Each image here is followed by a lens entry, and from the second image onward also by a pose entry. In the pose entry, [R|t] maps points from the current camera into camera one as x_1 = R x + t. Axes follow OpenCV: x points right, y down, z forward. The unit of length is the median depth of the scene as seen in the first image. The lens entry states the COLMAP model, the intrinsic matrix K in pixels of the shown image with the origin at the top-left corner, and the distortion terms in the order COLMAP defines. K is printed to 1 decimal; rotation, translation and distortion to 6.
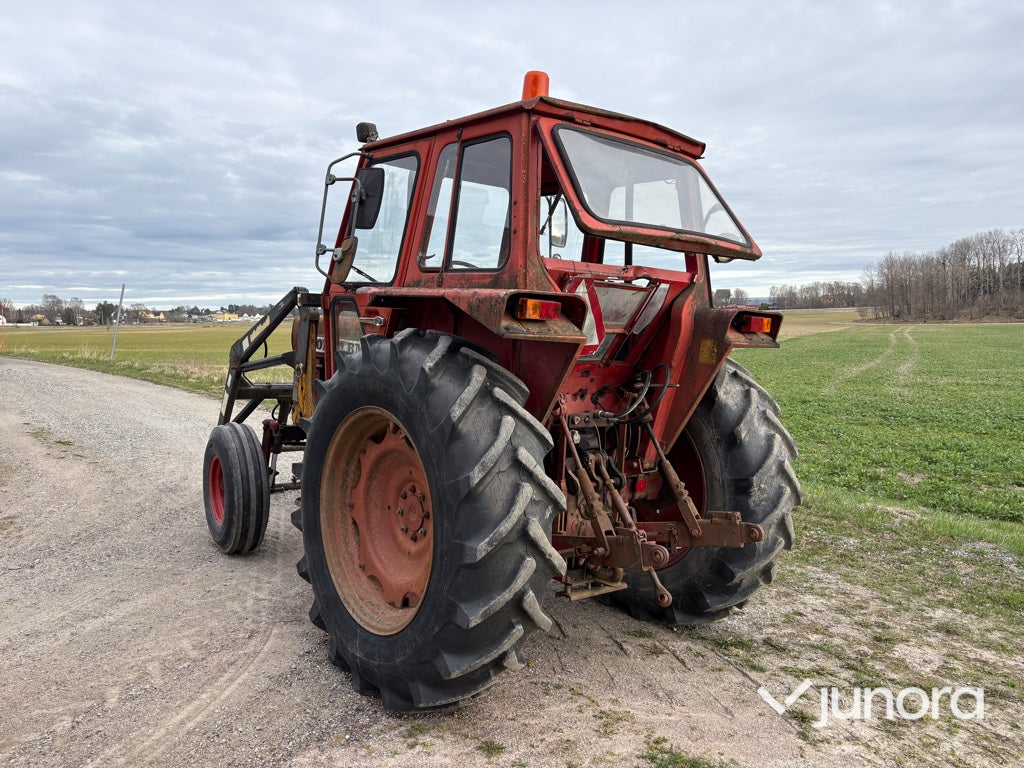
lens RADIAL K [[777.3, 0, 511.7], [0, 777.3, 384.4], [0, 0, 1]] dist [0.056749, -0.061929]
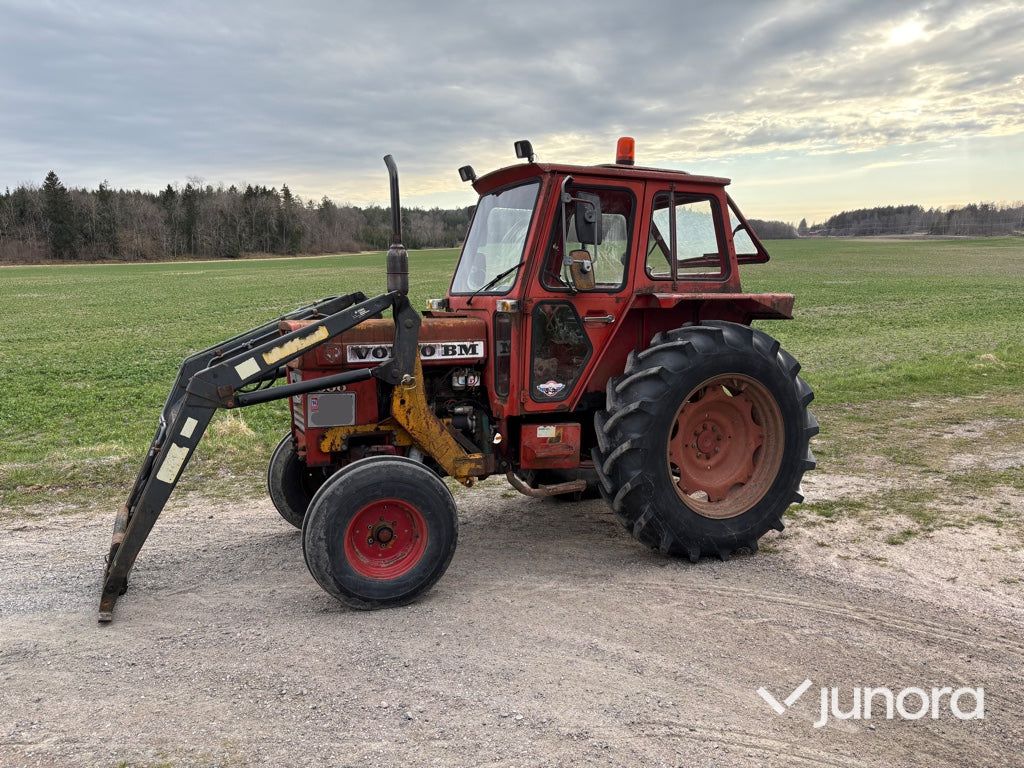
lens RADIAL K [[777.3, 0, 510.9], [0, 777.3, 383.5], [0, 0, 1]] dist [0.056749, -0.061929]
pose [[0.246512, -0.162516, 0.955416, -1.421168], [0.097441, 0.985000, 0.142407, -0.171848], [-0.964229, 0.057992, 0.258650, 0.827712]]
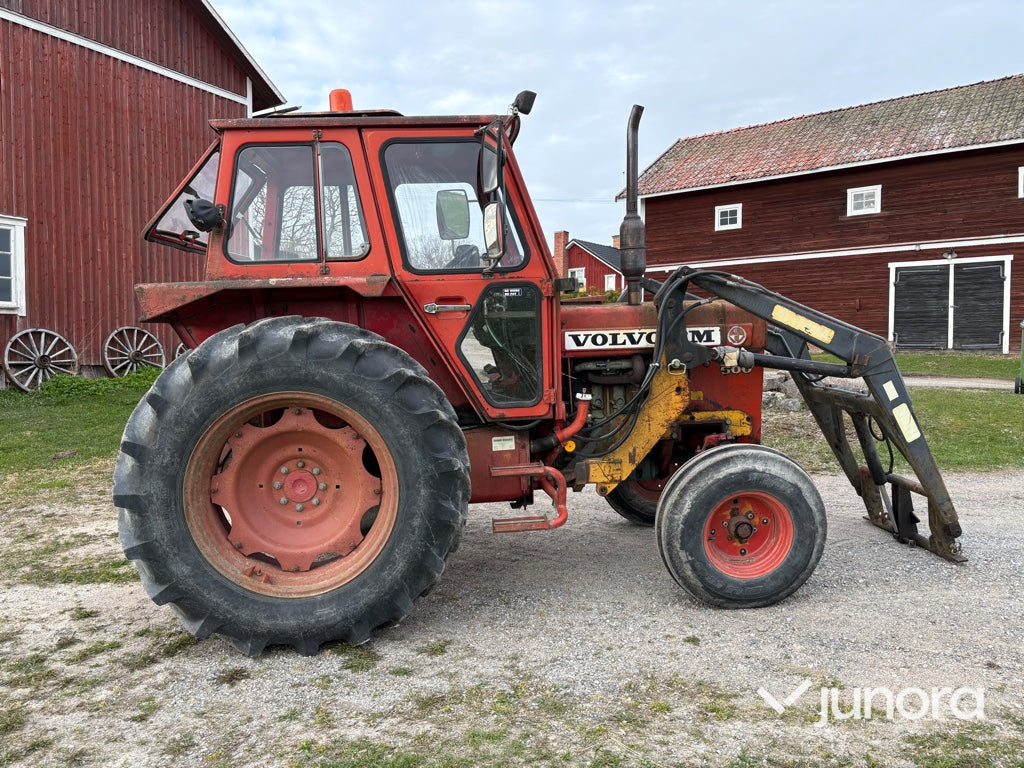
lens RADIAL K [[777.3, 0, 504.3], [0, 777.3, 378.5], [0, 0, 1]] dist [0.056749, -0.061929]
pose [[-0.564235, 0.033212, -0.824946, 0.839270], [-0.066476, 0.994119, 0.085490, -0.086214], [0.822934, 0.103076, -0.558709, 1.828422]]
